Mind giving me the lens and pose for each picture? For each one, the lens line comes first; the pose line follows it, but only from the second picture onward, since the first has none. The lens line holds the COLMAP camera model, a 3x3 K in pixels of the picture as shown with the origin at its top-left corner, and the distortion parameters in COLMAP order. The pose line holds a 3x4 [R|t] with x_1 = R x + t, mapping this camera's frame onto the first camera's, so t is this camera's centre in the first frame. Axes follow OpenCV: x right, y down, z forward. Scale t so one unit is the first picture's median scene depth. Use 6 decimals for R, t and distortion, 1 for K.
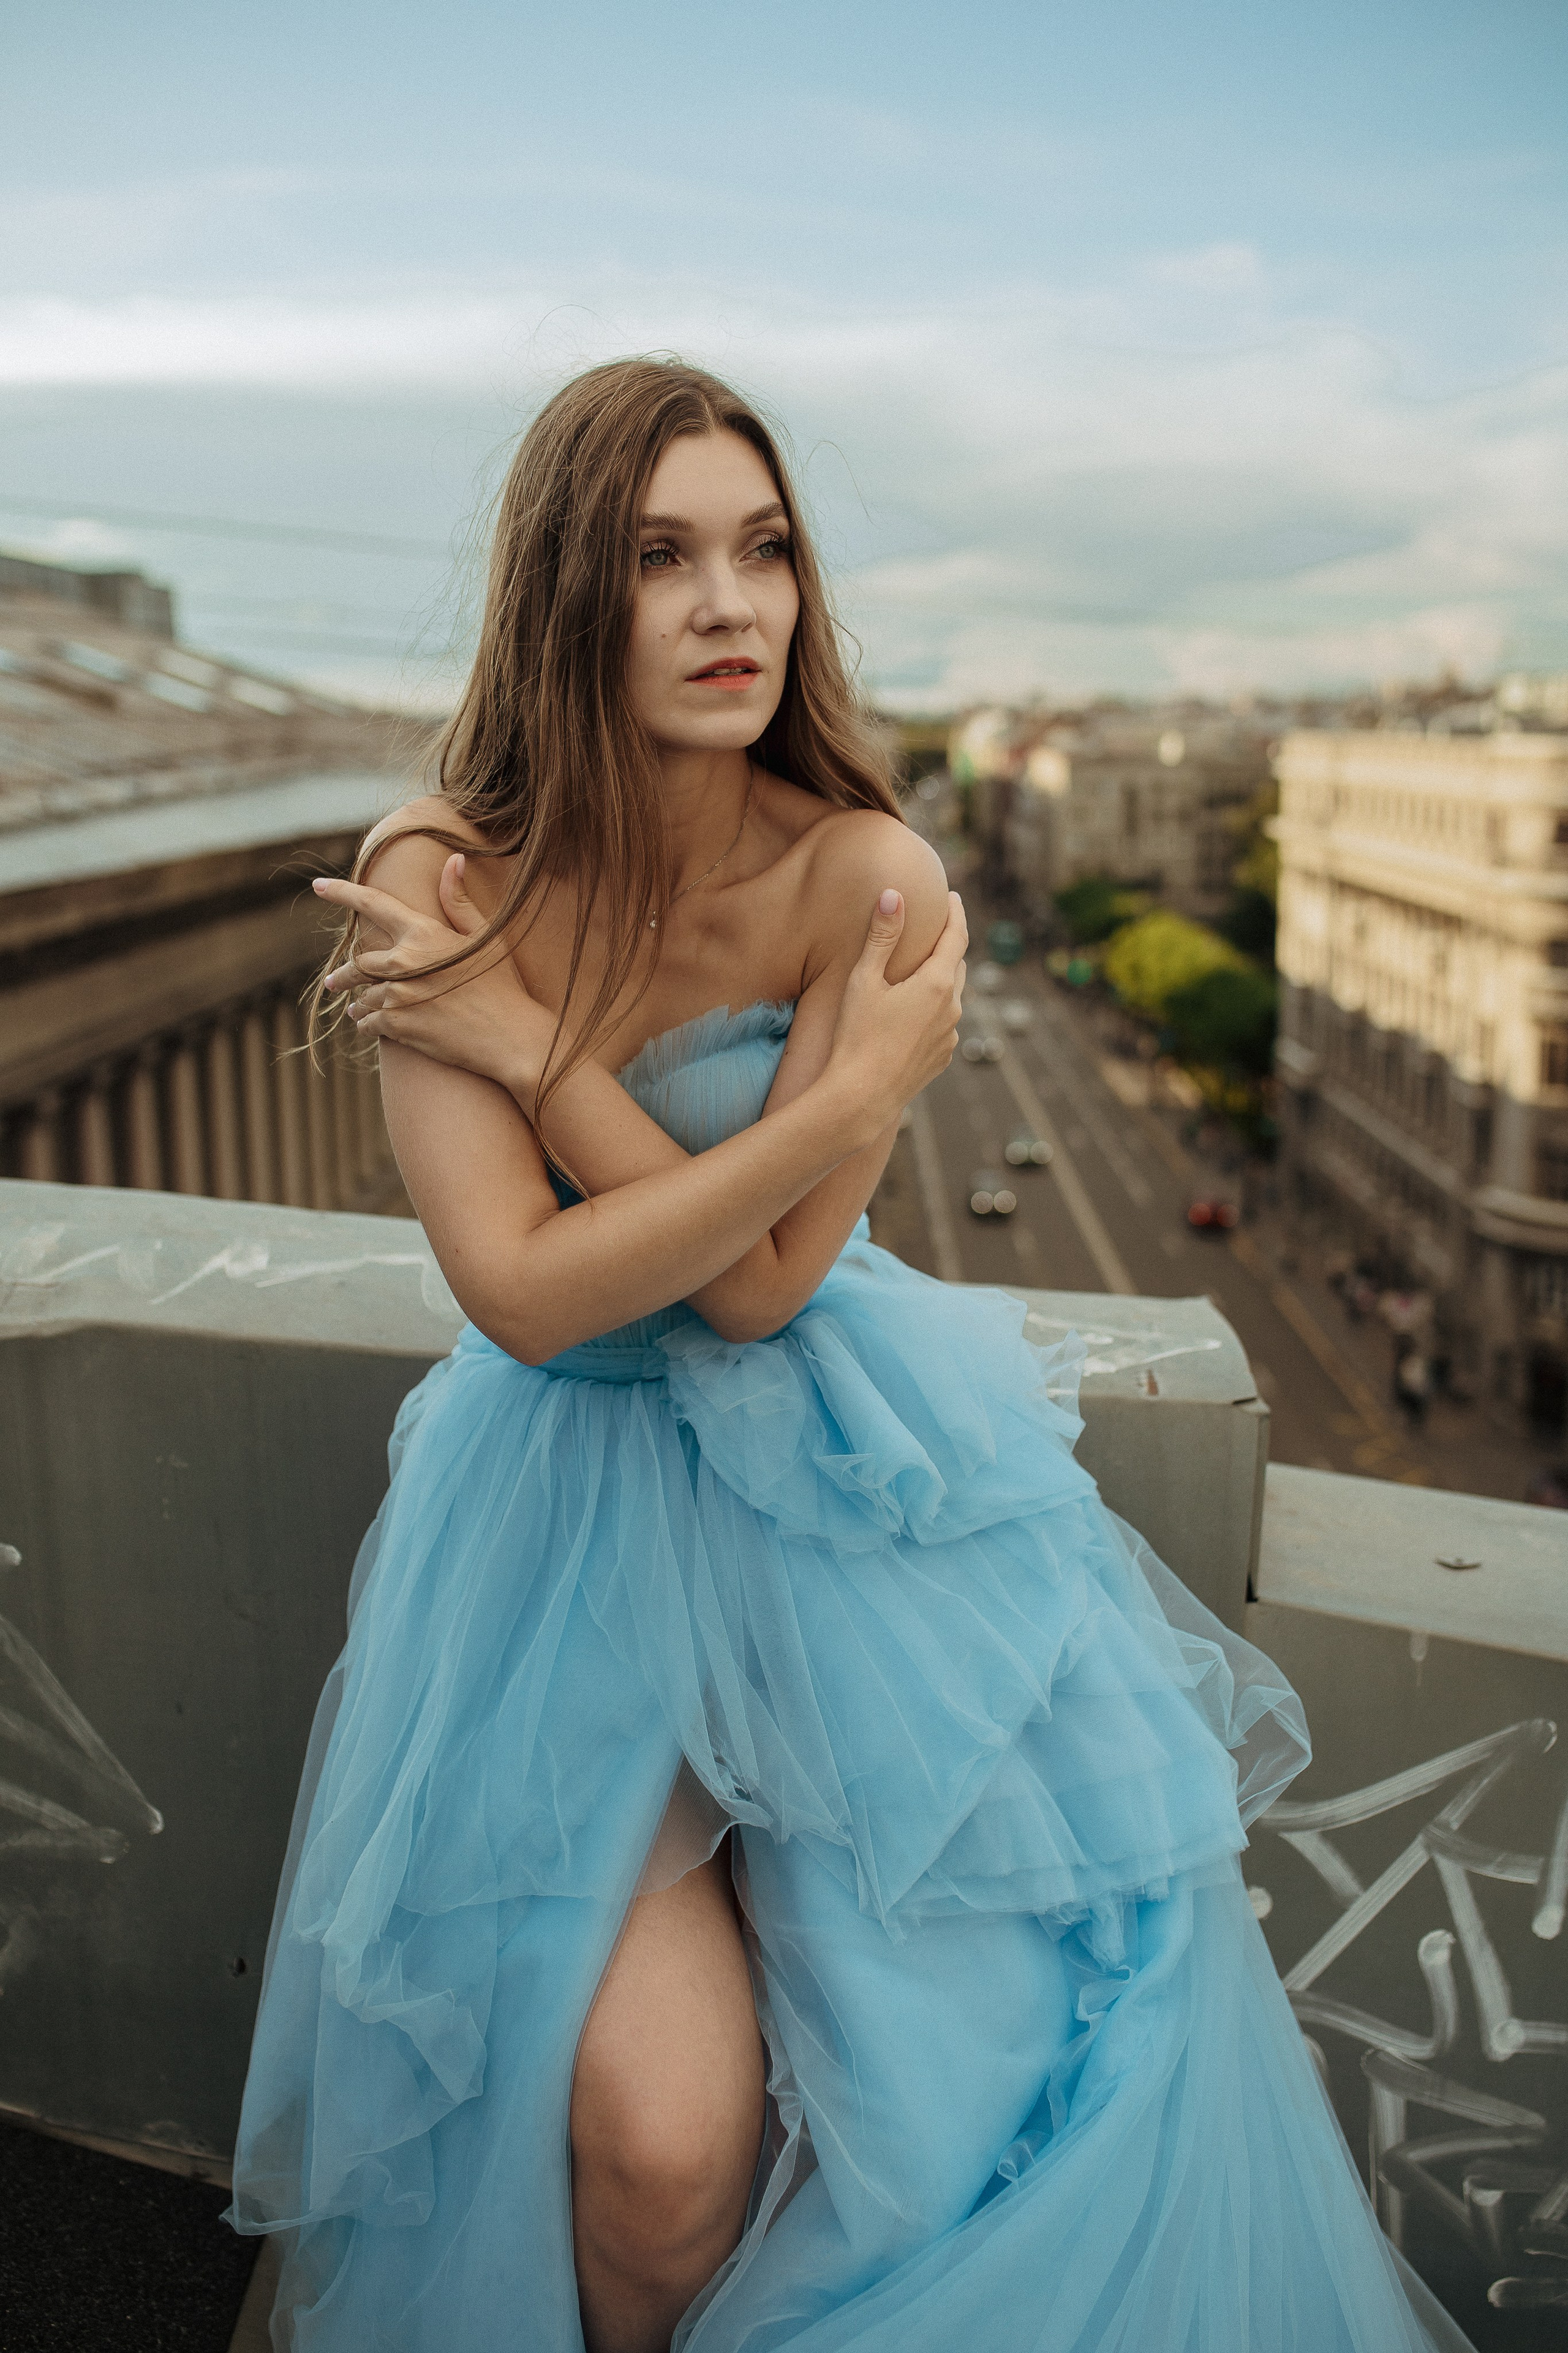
lens RADIAL K [[2268.2, 0, 784.0], [0, 2268.2, 1176.5], [0, 0, 1]] dist [-0.058506, 0.077227]
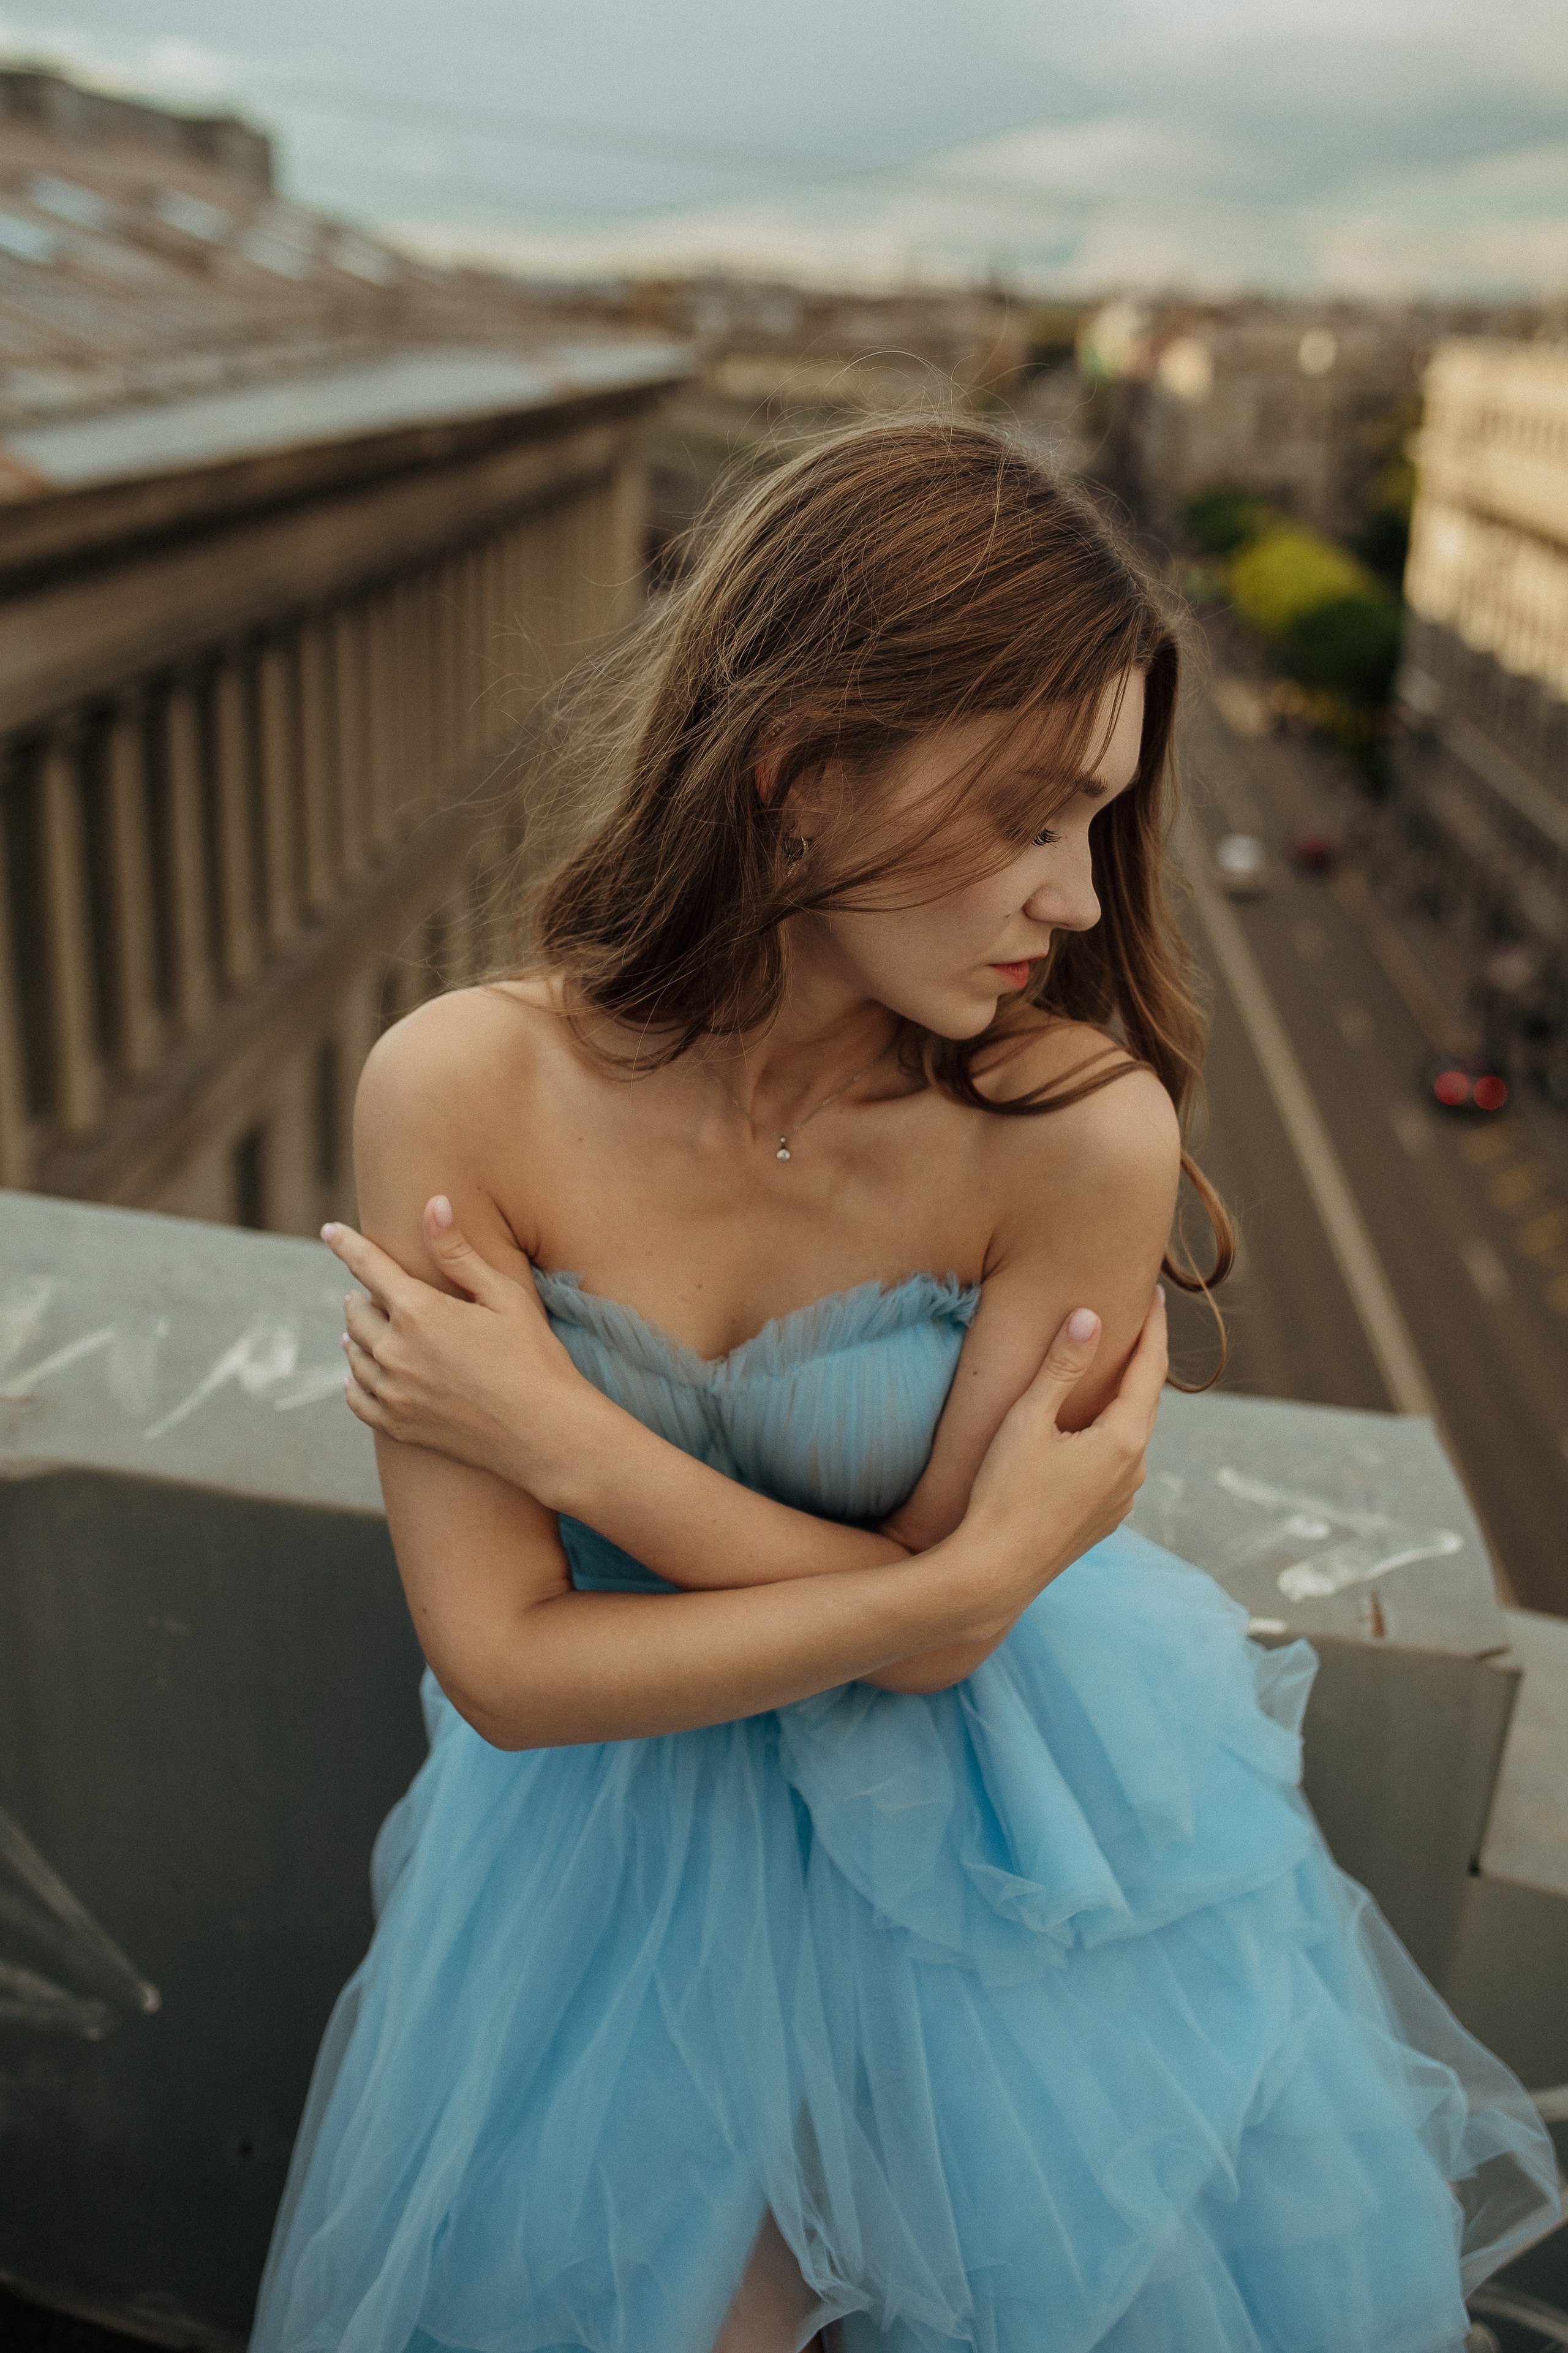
lens RADIAL K [[2282.7, 0, 781.6], [0, 2282.7, 1143.6], [0, 0, 1]] dist [-0.065290, 0.085808]
pose [[0.997492, 0.062318, -0.033566, -0.028900], [-0.056181, 0.985498, 0.160114, -0.179377], [0.043057, -0.157827, 0.986528, 0.206029]]
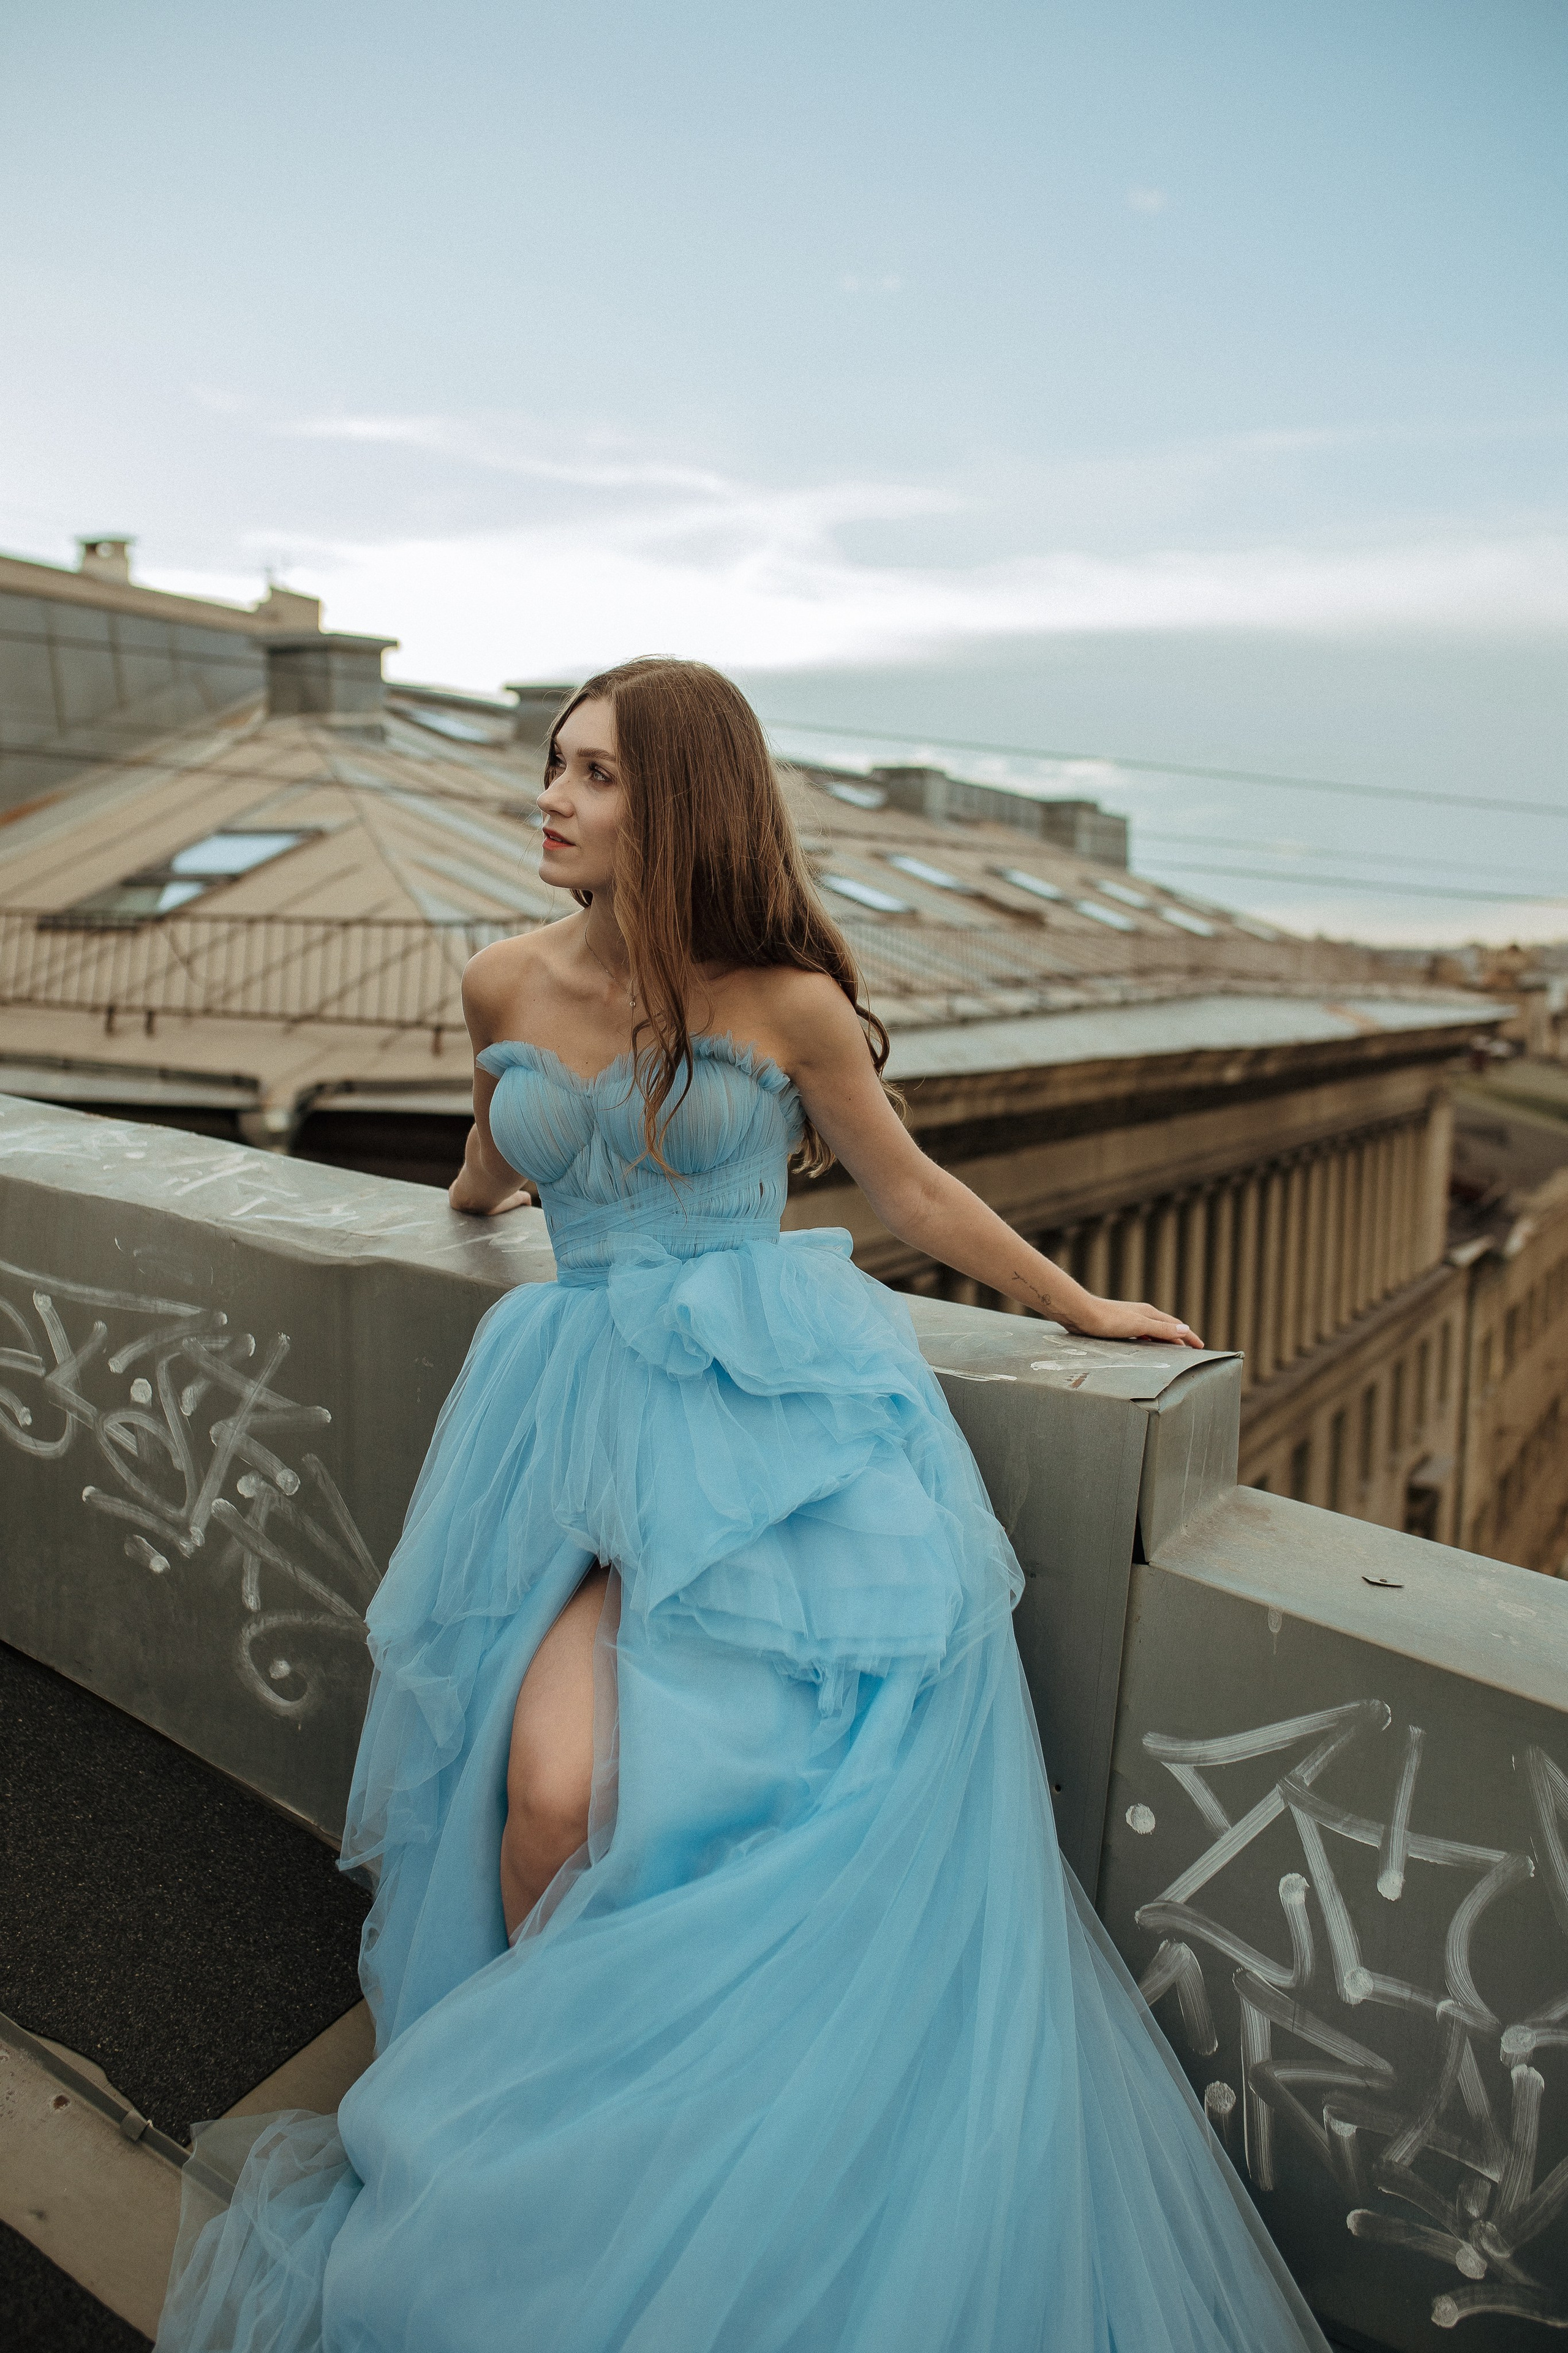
lens RADIAL K [[2268.2, 0, 784.0], [0, 2268.2, 1176.5], [0, 0, 1]] dist [-0.058506, 0.077227]
pose [[0.913021, 0.071972, -0.401514, 0.483430], [-0.111851, 0.990757, -0.076748, 0.088231], [0.392279, 0.114982, 0.912632, -0.234602]]
